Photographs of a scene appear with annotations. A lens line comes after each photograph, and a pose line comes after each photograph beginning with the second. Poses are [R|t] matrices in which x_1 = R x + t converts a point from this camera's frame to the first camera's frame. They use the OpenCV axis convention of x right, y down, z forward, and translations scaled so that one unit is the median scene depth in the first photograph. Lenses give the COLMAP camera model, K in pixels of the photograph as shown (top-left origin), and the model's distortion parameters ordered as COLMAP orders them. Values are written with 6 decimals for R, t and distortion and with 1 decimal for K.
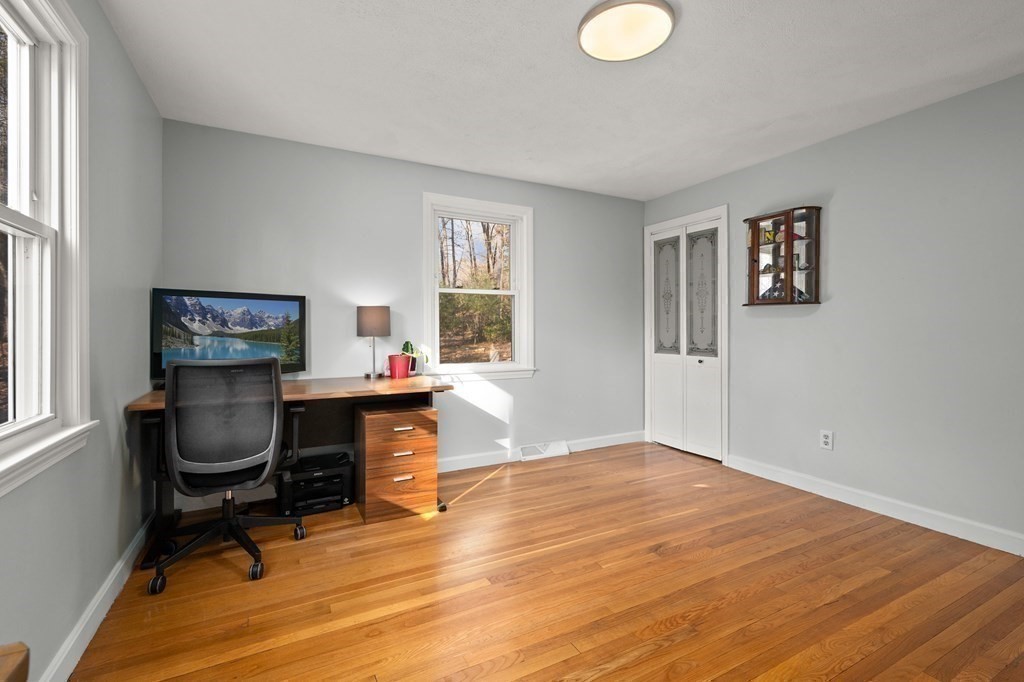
lens RADIAL K [[446.8, 0, 509.2], [0, 446.8, 331.2], [0, 0, 1]] dist [0.000129, -0.000437]
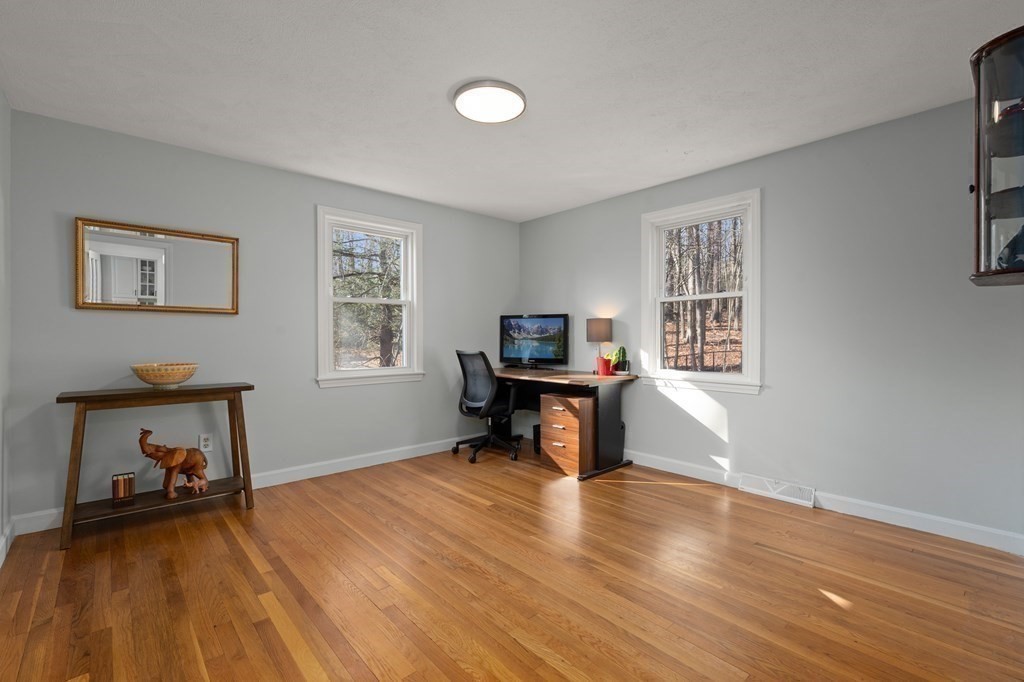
lens RADIAL K [[442.9, 0, 508.2], [0, 442.9, 339.8], [0, 0, 1]] dist [-0.000892, -0.000164]
pose [[0.252843, 0.006544, -0.967485, 0.961450], [-0.001993, 0.999979, 0.006243, -0.001603], [0.967505, 0.000349, 0.252850, 0.465248]]
